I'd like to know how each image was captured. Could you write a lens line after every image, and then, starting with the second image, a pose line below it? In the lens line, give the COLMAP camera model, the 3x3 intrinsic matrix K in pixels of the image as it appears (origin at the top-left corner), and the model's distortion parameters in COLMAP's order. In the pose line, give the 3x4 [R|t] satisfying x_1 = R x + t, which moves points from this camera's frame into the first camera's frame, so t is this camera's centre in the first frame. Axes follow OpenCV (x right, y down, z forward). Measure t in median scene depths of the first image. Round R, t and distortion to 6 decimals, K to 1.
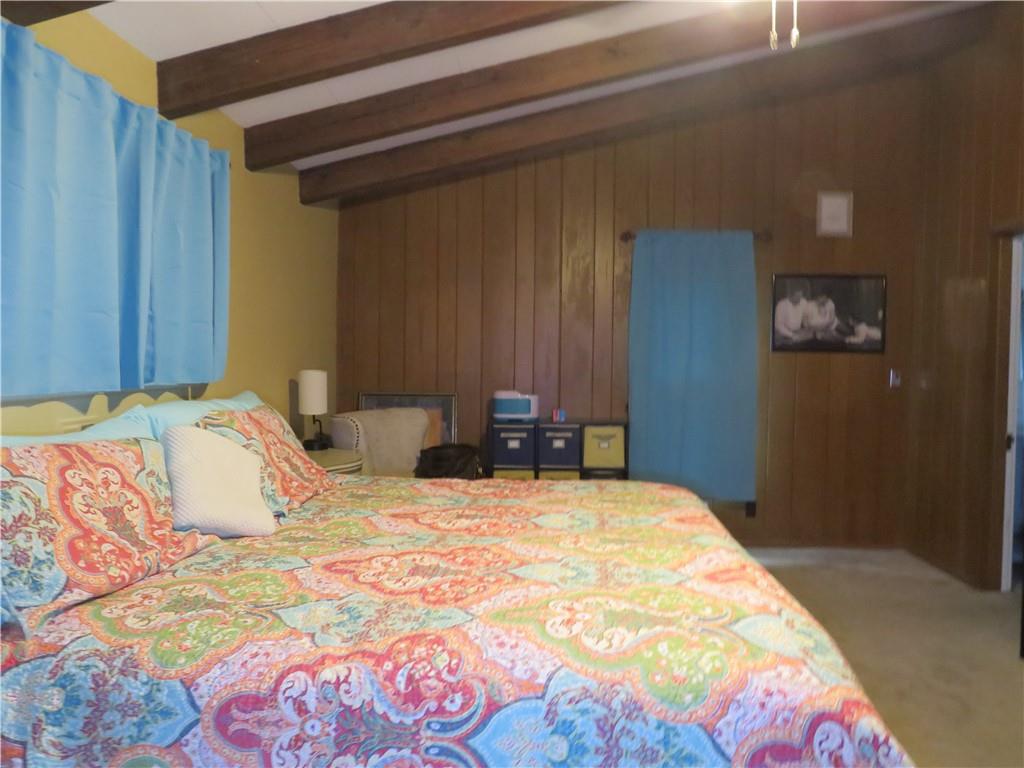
lens RADIAL K [[721.5, 0, 511.2], [0, 721.5, 384.1], [0, 0, 1]] dist [-0.032761, 0.012396]
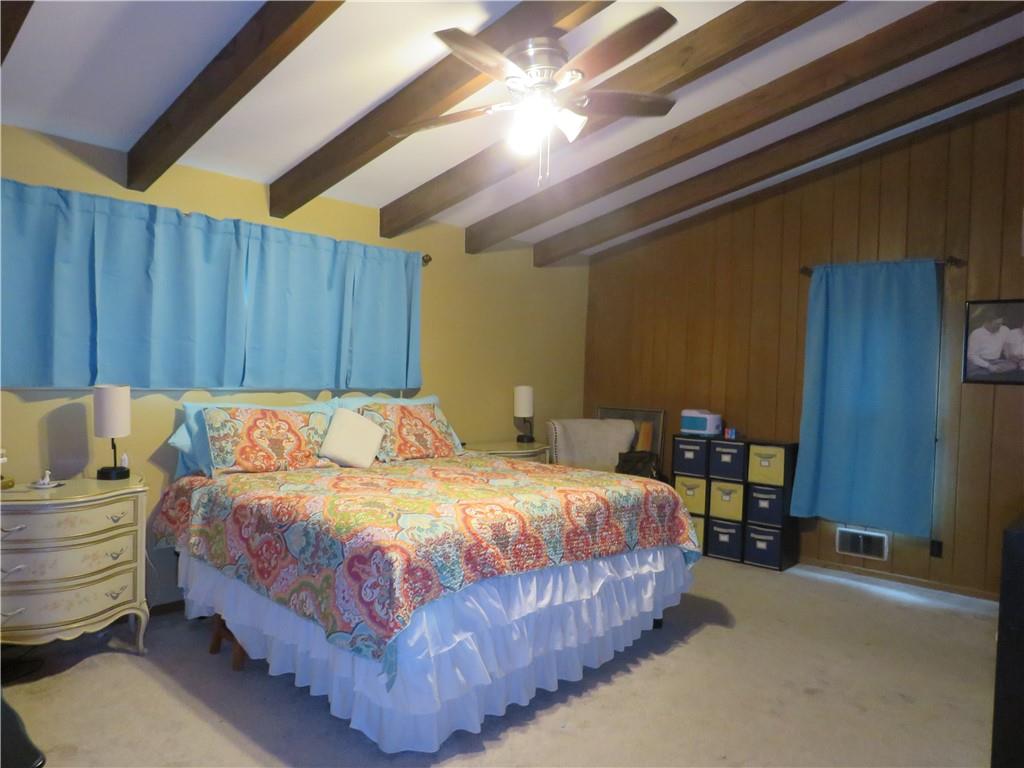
lens RADIAL K [[721.5, 0, 509.0], [0, 721.5, 386.8], [0, 0, 1]] dist [-0.032761, 0.012396]
pose [[0.775095, 0.031710, -0.631048, 0.518213], [-0.050307, 0.998666, -0.011609, 0.000407], [0.629839, 0.040745, 0.775657, -0.103292]]
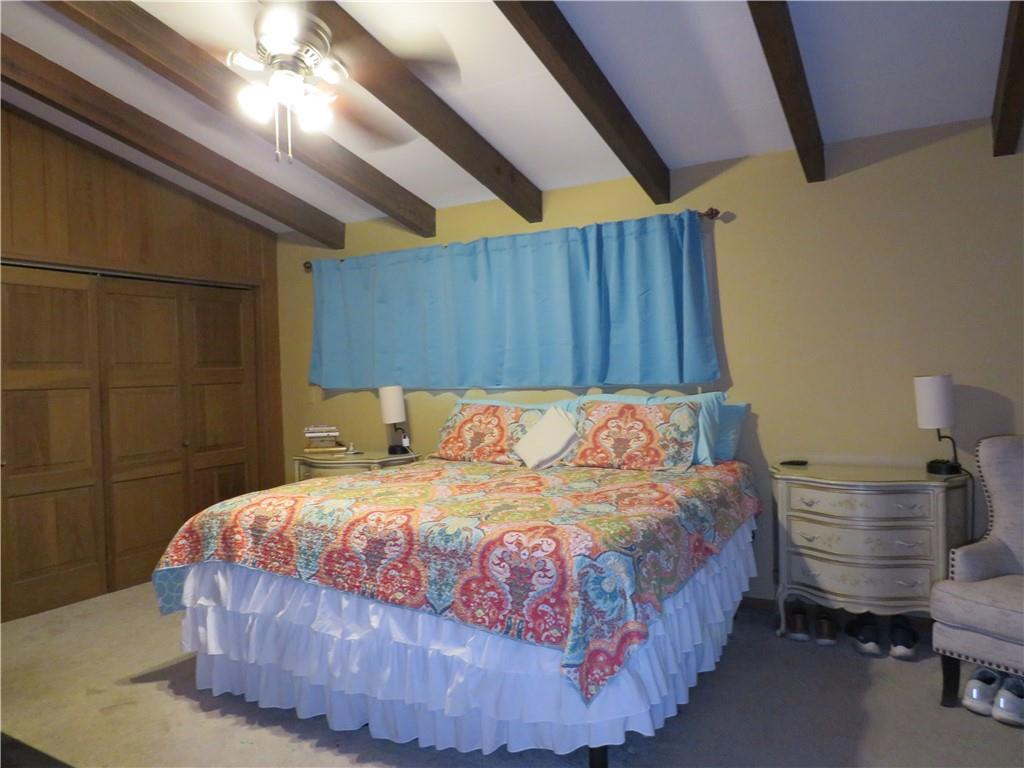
lens RADIAL K [[721.5, 0, 508.3], [0, 721.5, 384.3], [0, 0, 1]] dist [-0.032761, 0.012396]
pose [[-0.450293, 0.021899, -0.892612, 0.580595], [-0.010550, 0.999499, 0.029843, -0.023785], [0.892819, 0.022855, -0.449836, 0.803745]]
